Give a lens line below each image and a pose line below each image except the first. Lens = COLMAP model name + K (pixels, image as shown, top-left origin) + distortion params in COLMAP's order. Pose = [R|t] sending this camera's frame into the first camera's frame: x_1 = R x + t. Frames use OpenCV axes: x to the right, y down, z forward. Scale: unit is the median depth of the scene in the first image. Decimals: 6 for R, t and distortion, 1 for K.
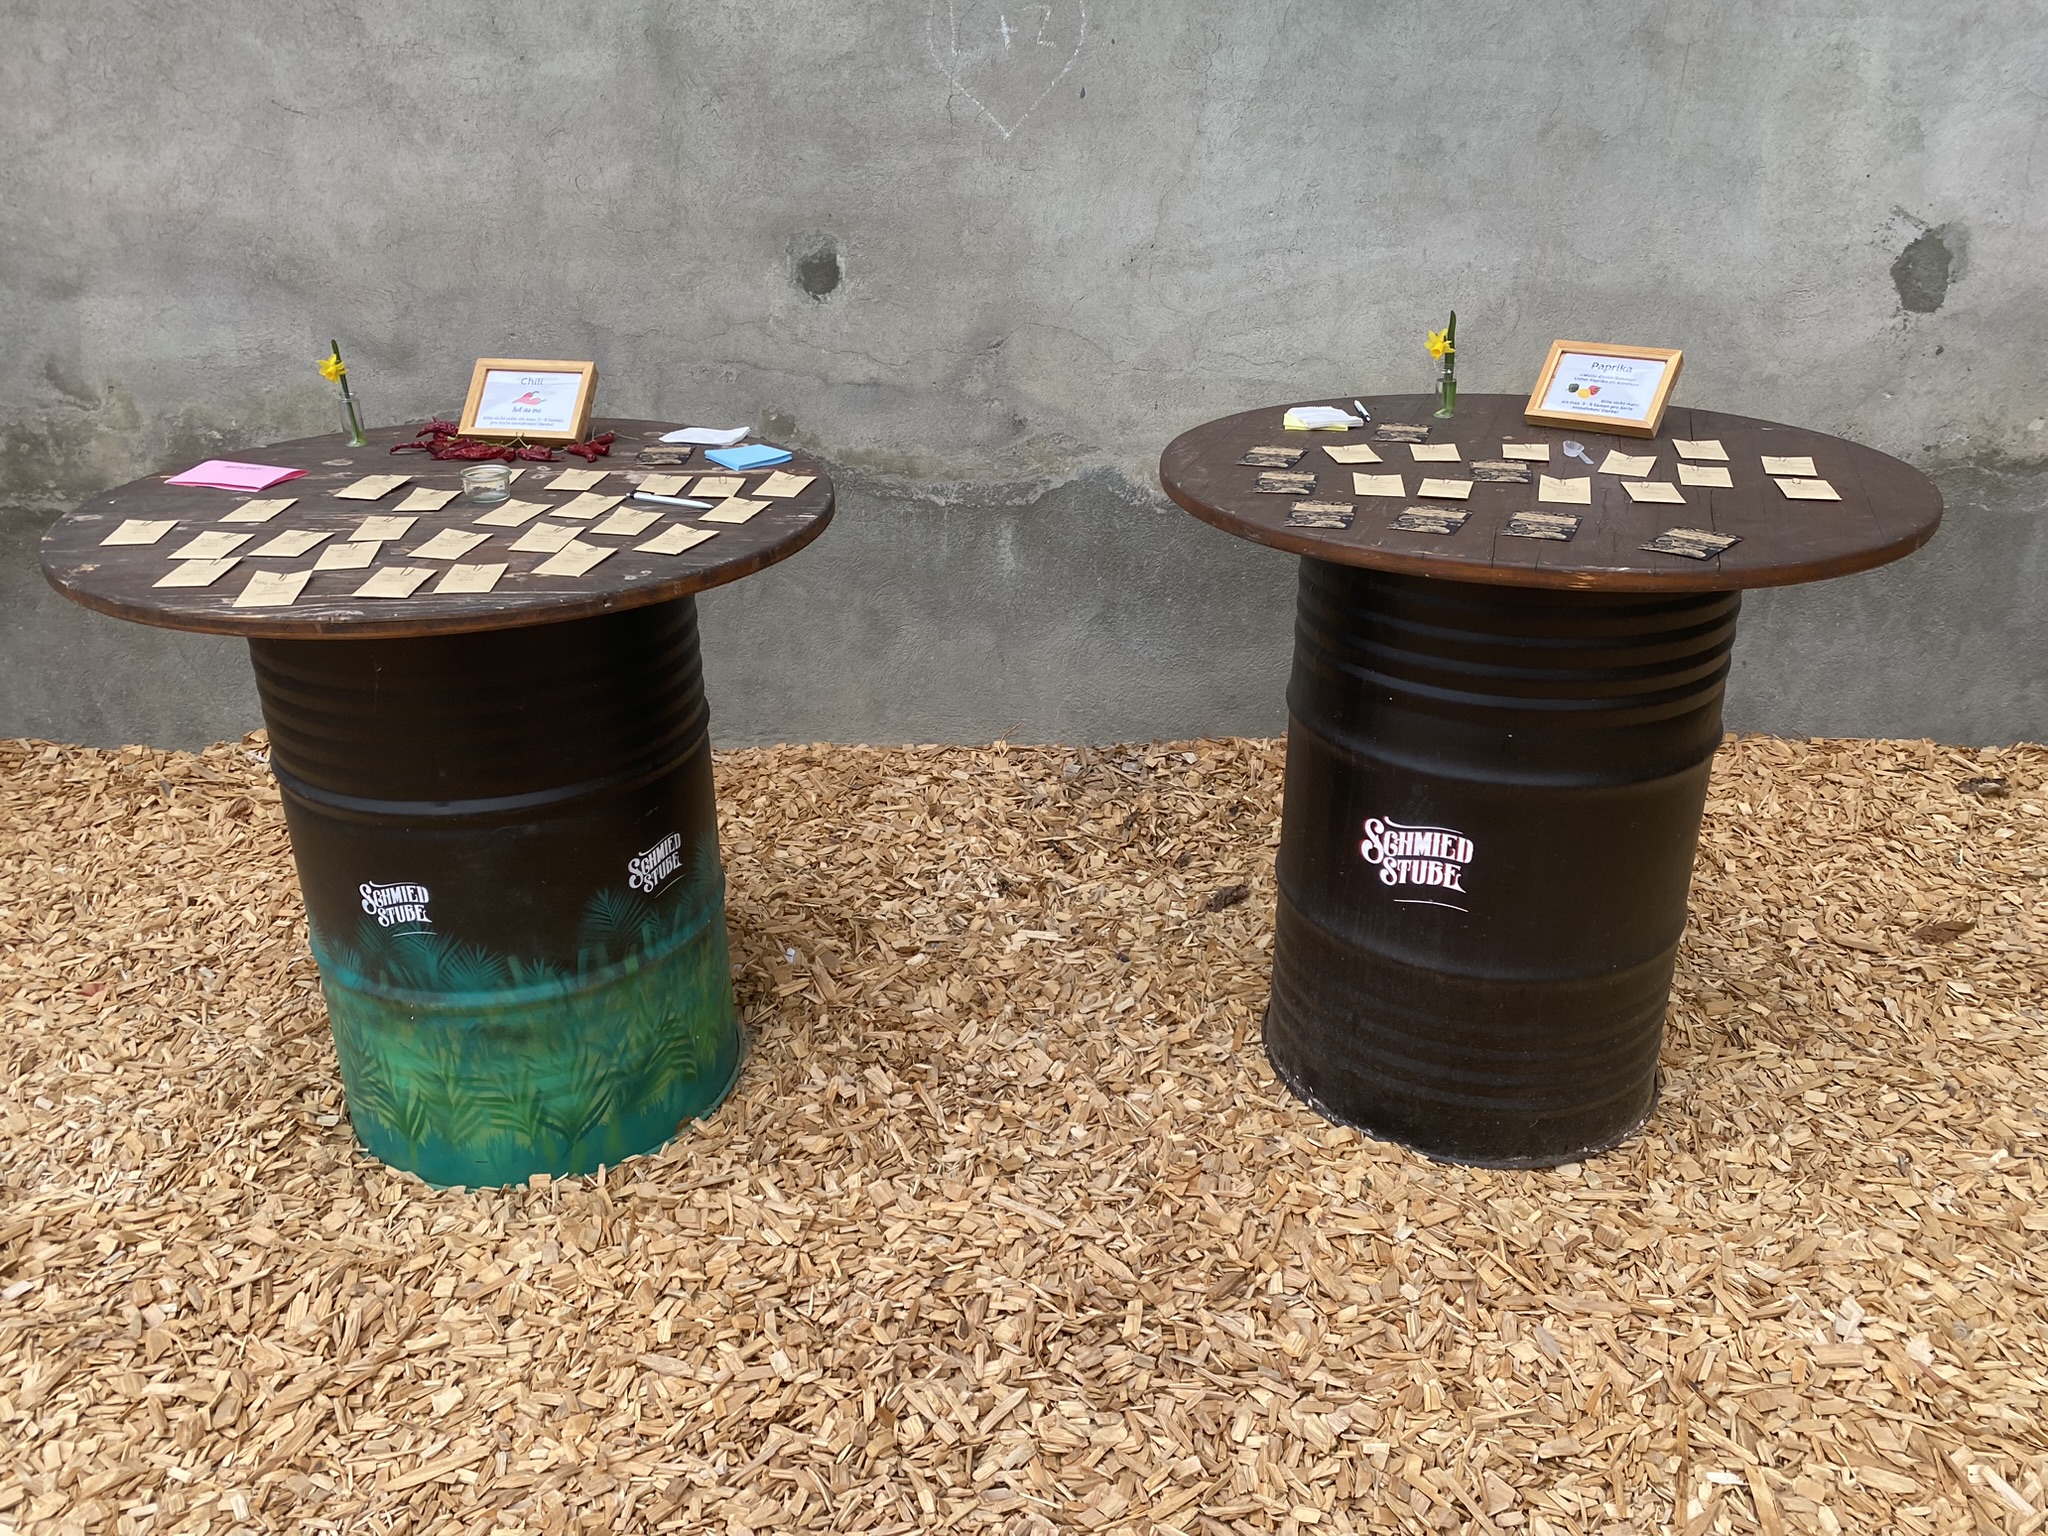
lens RADIAL K [[1599.4, 0, 1024.0], [0, 1599.4, 768.0], [0, 0, 1]] dist [0.084979, -0.106750]
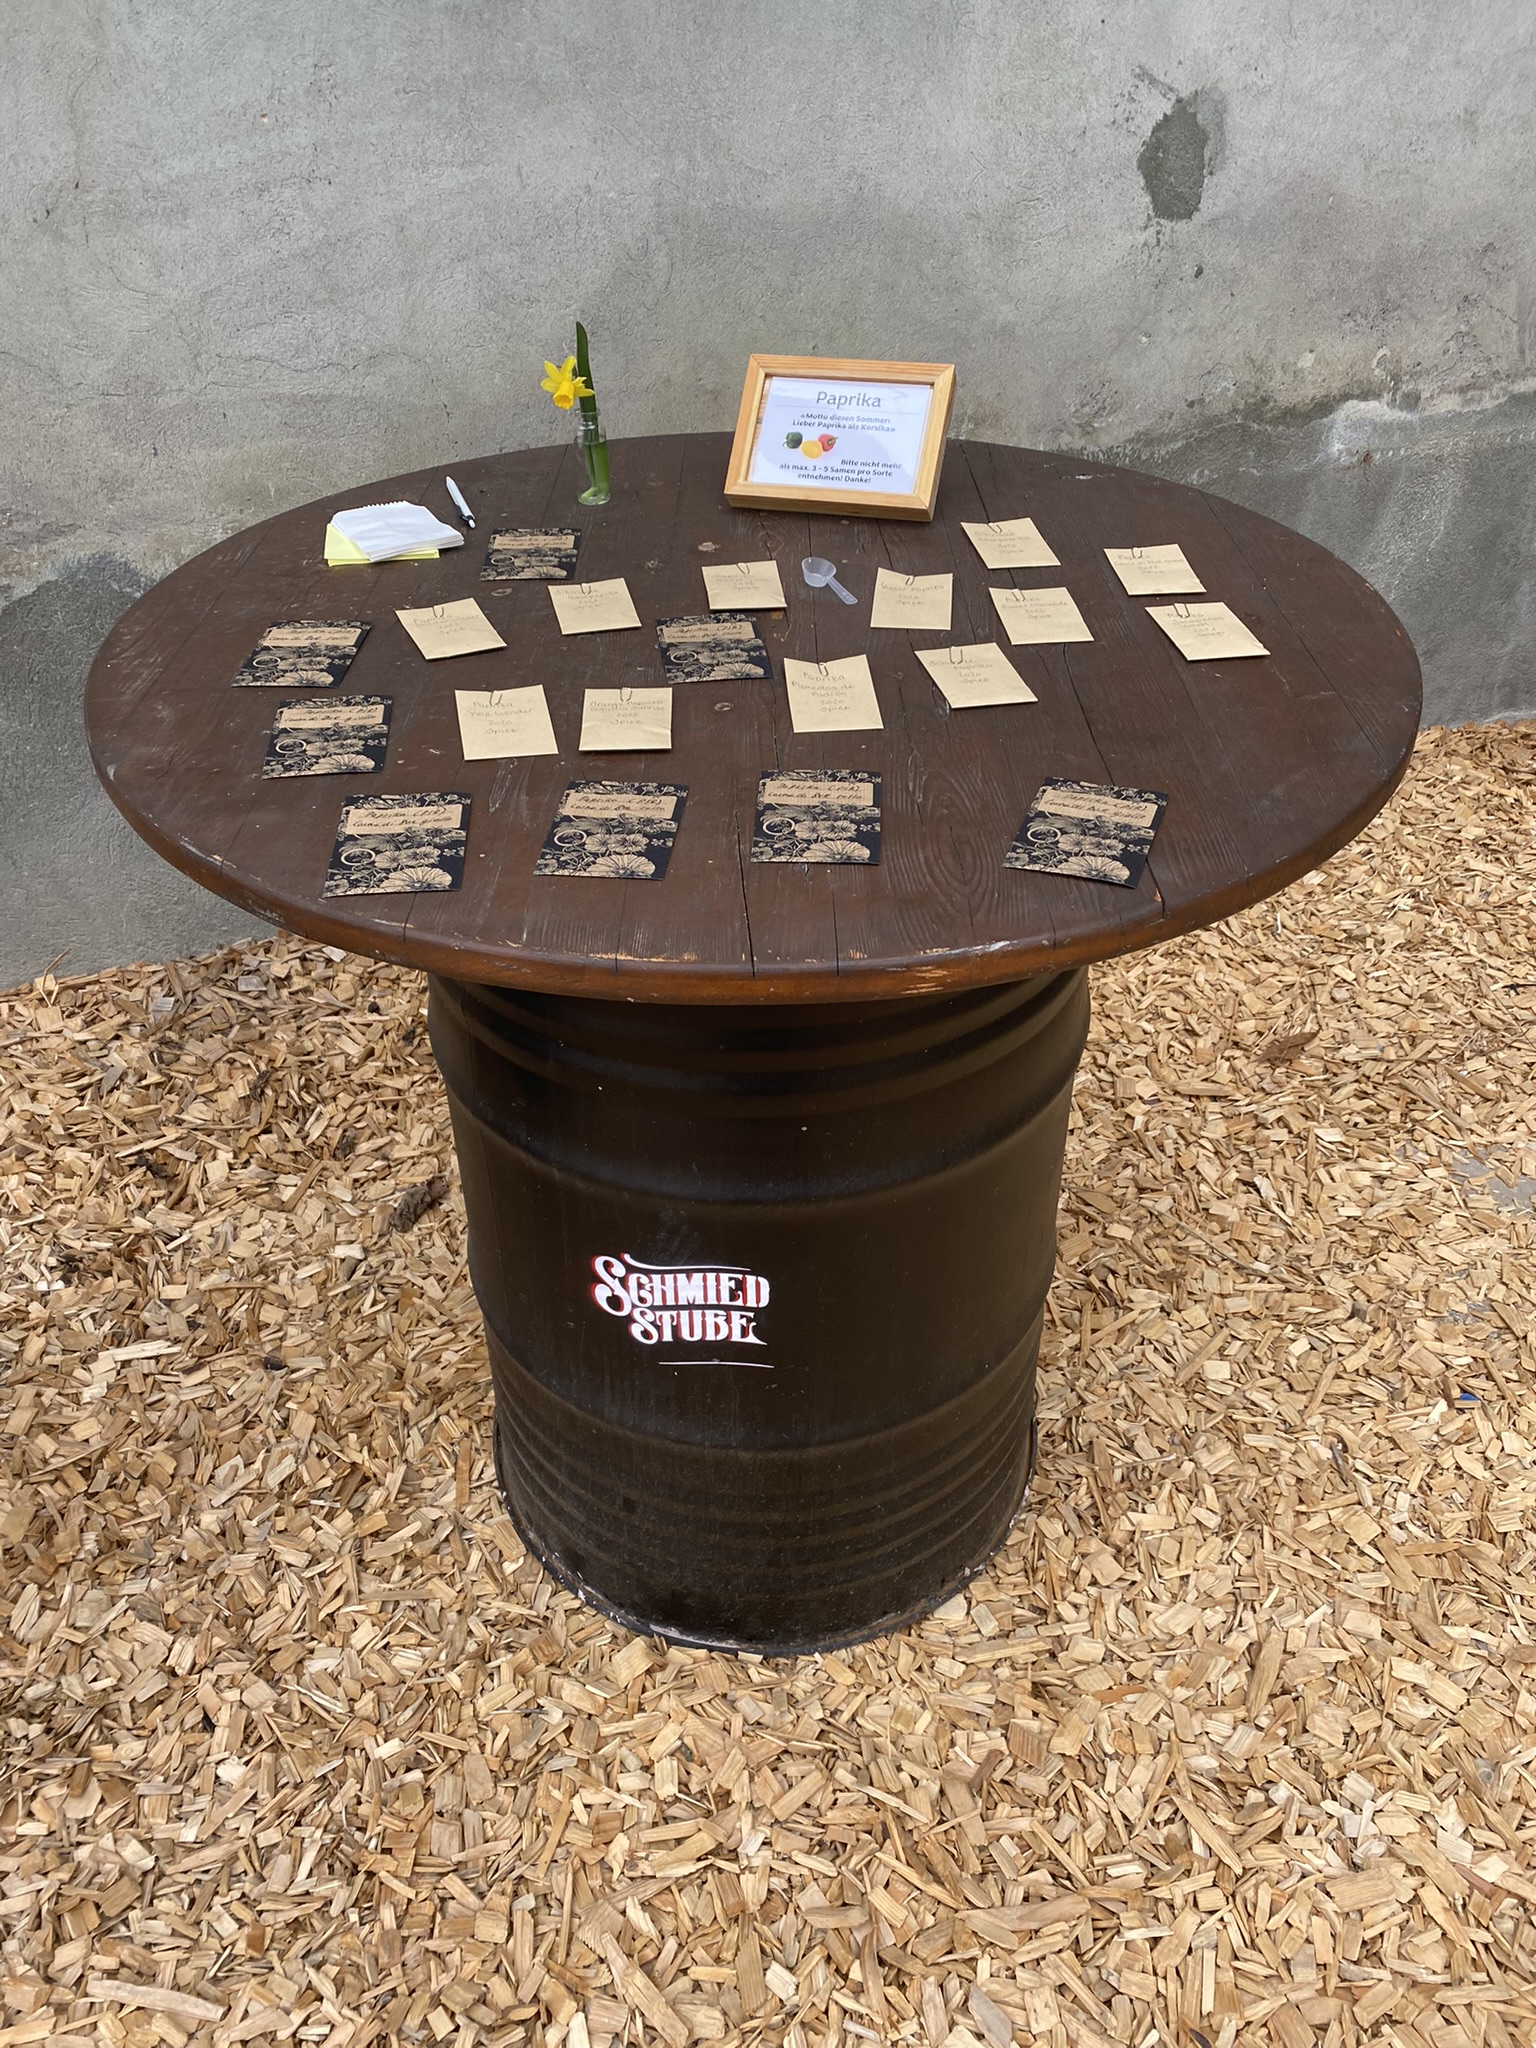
lens RADIAL K [[1584.2, 0, 768.0], [0, 1584.2, 1024.0], [0, 0, 1]] dist [0.060777, -0.080852]
pose [[0.936053, -0.212435, 0.280493, 0.110483], [0.148223, 0.961060, 0.233226, -0.157179], [-0.319115, -0.176737, 0.931090, 0.386702]]
